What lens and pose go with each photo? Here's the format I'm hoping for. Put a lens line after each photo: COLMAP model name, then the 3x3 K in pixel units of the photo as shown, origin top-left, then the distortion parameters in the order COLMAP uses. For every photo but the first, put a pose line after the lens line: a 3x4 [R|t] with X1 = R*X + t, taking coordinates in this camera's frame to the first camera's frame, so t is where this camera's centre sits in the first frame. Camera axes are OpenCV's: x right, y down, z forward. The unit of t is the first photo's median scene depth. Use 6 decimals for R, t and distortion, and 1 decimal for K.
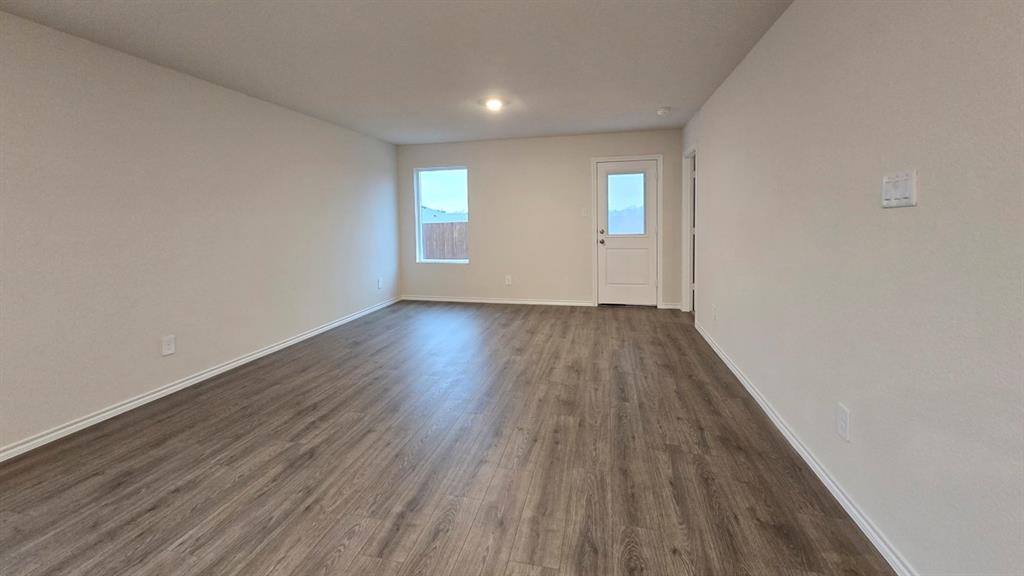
lens RADIAL K [[408.8, 0, 508.6], [0, 408.8, 239.7], [0, 0, 1]] dist [0.003434, 0.000578]
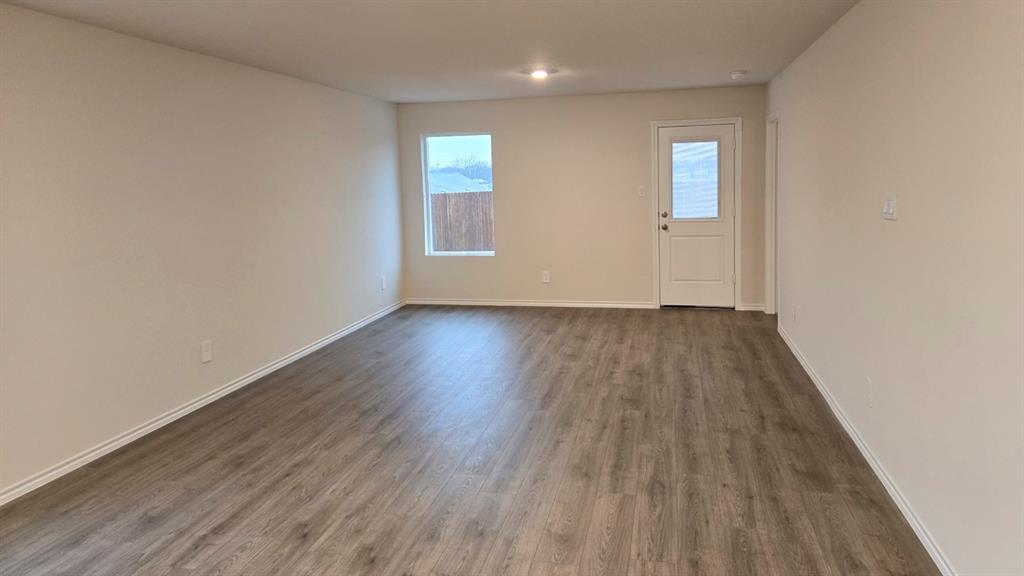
lens RADIAL K [[666.7, 0, 516.7], [0, 666.7, 232.2], [0, 0, 1]] dist [0.053724, -0.002677]
pose [[0.999899, -0.011978, 0.007594, -0.139058], [0.011728, 0.999413, 0.032179, -0.062583], [-0.007975, -0.032086, 0.999453, -0.592542]]
